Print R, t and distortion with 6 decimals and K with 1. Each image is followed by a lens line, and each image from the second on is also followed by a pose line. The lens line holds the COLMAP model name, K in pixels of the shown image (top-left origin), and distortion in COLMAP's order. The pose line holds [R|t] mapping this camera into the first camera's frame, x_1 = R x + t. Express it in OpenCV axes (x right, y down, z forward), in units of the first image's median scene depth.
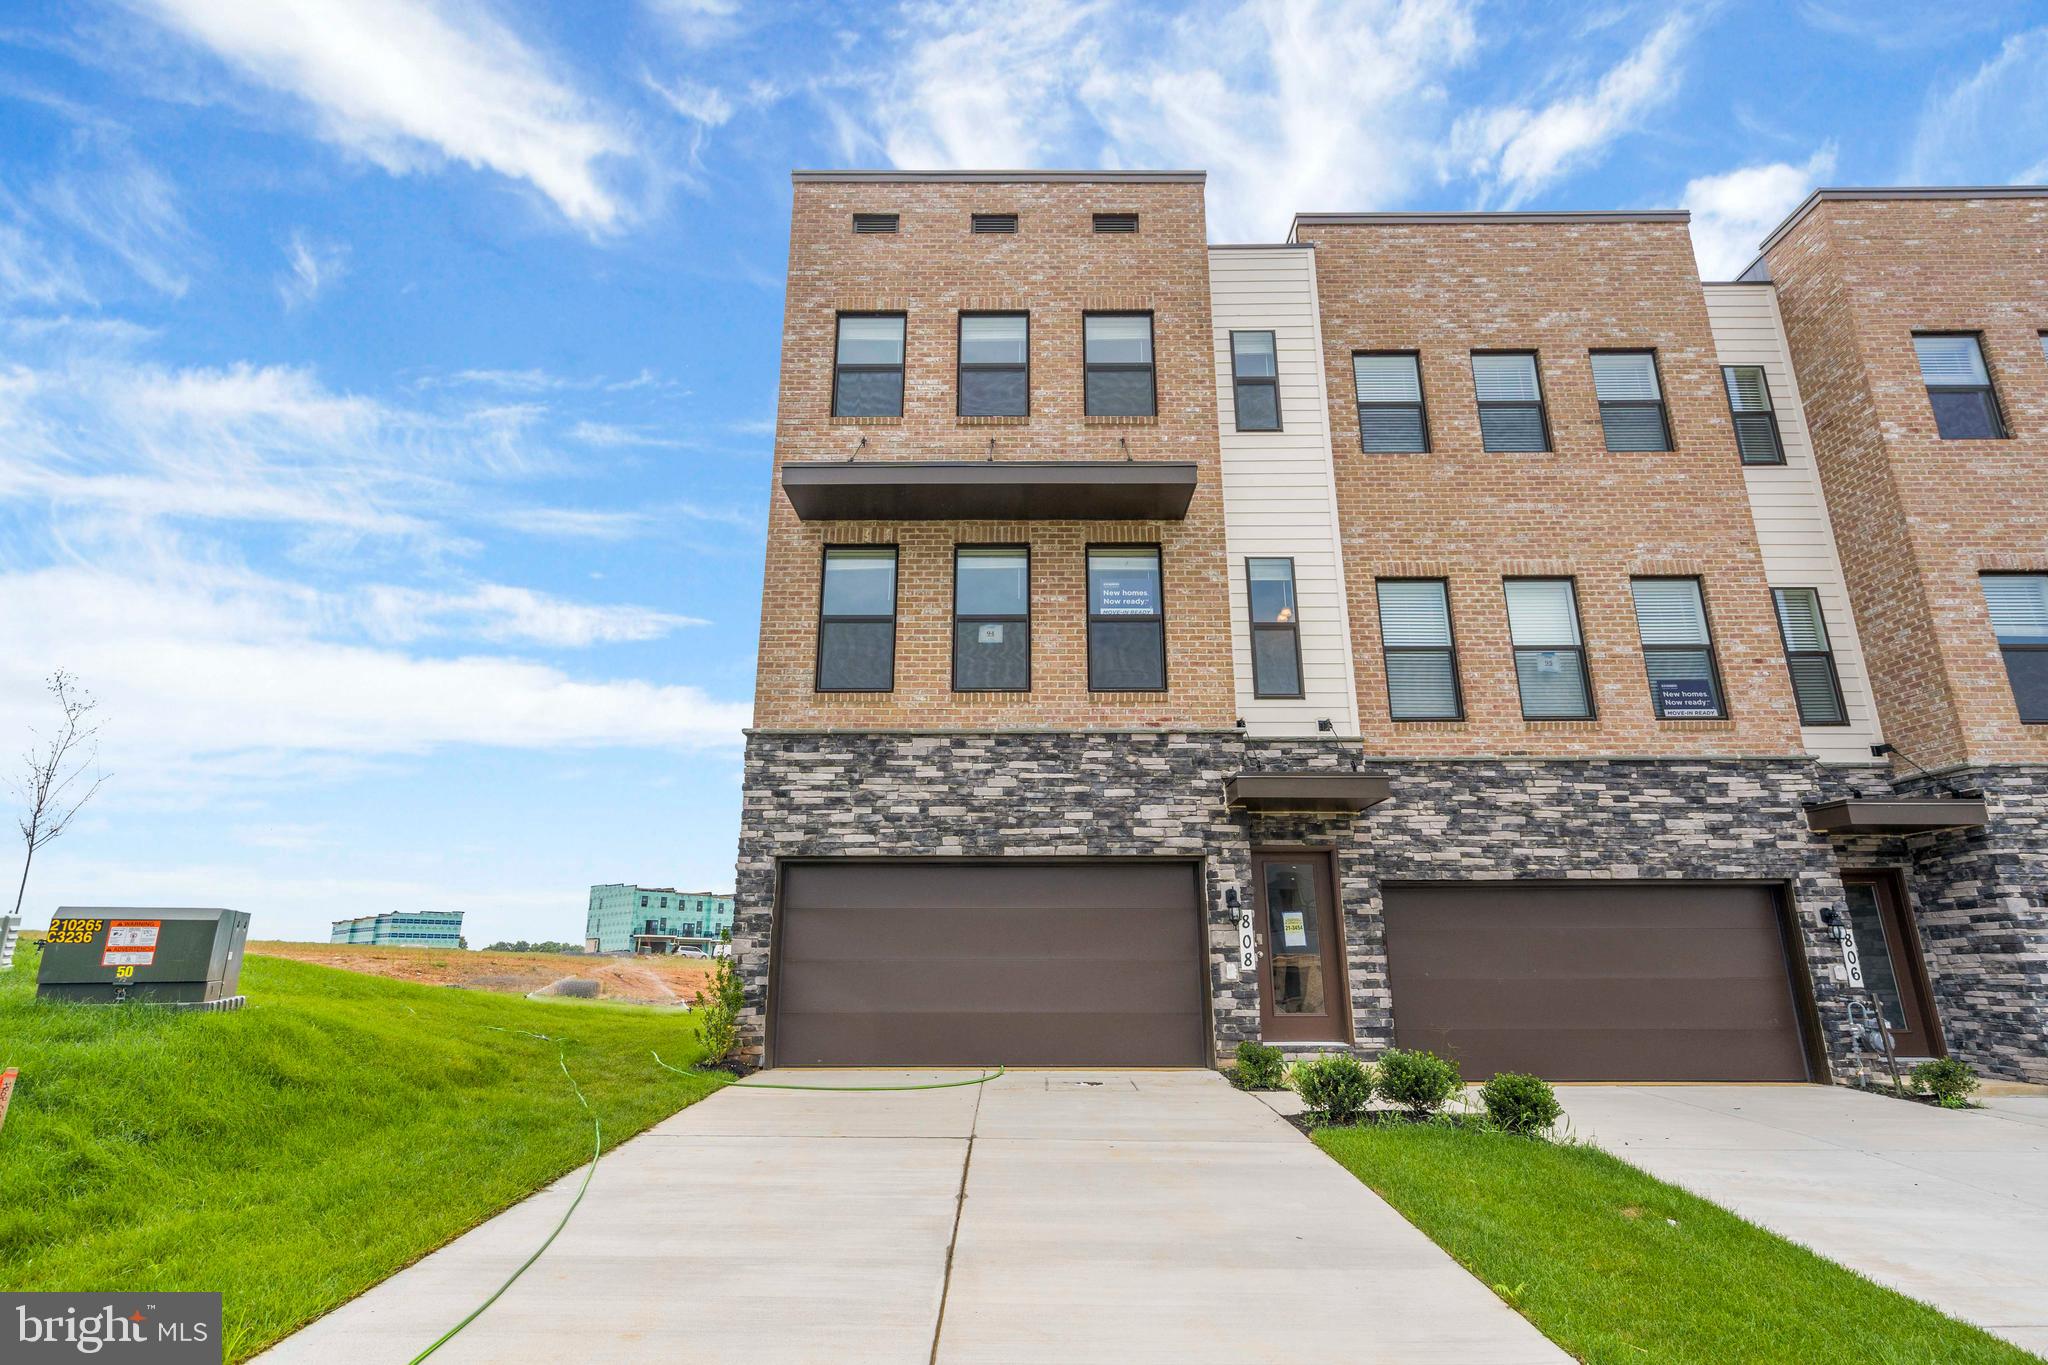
lens RADIAL K [[1007.2, 0, 1028.3], [0, 1007.2, 686.4], [0, 0, 1]] dist [0.004600, 0.000060]
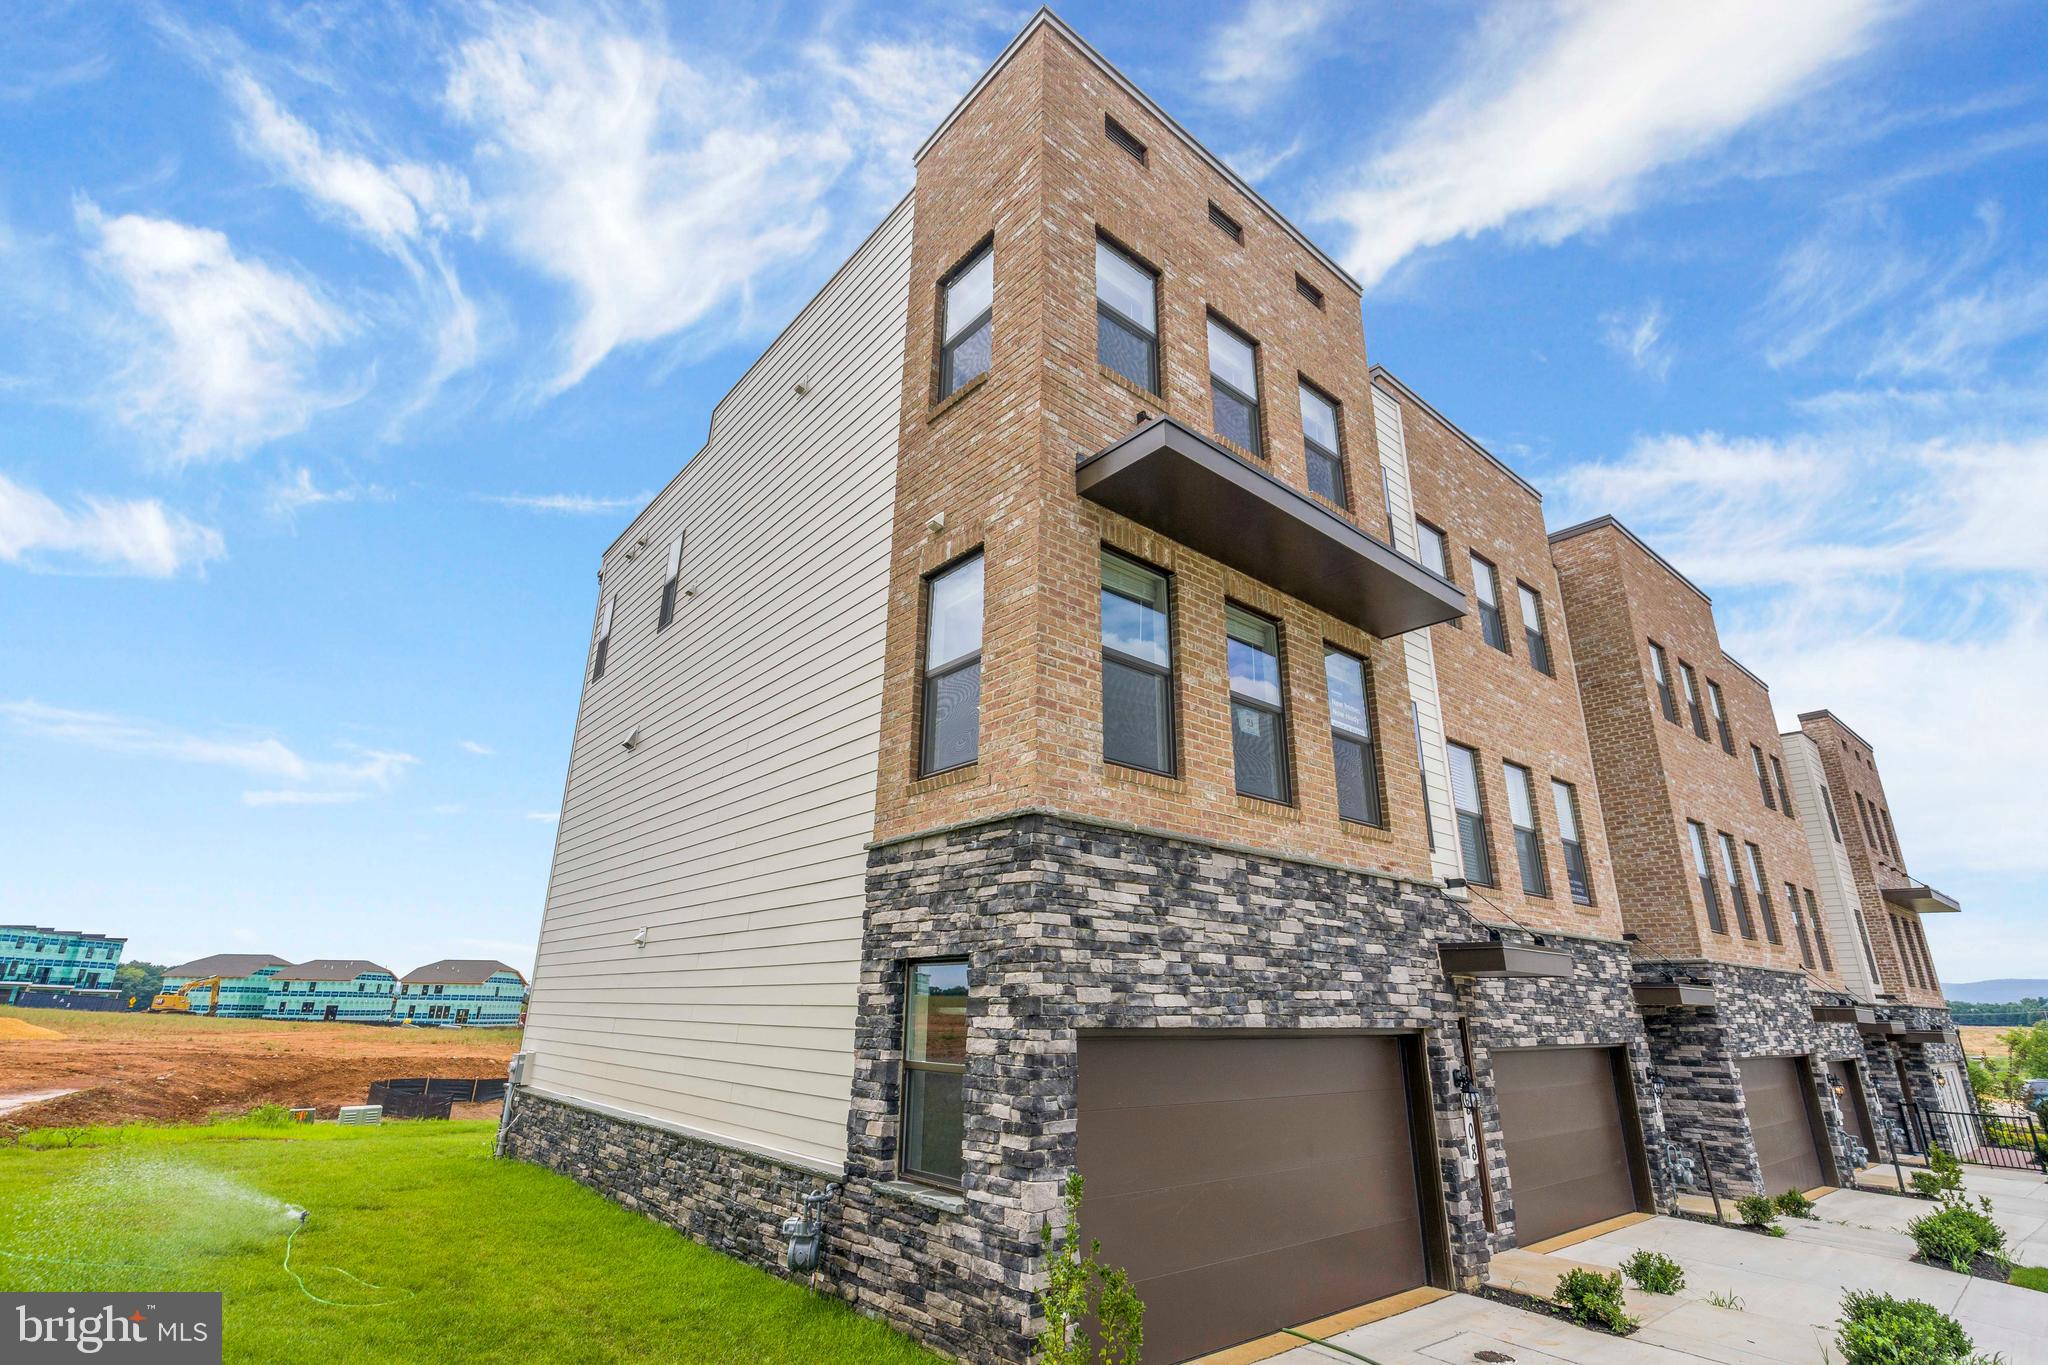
lens RADIAL K [[940.3, 0, 1033.3], [0, 940.3, 690.3], [0, 0, 1]] dist [-0.002592, 0.000392]
pose [[0.764993, 0.221048, 0.604916, -0.643049], [-0.193878, 0.974726, -0.111001, 0.038124], [-0.614164, -0.032365, 0.788515, 0.568228]]
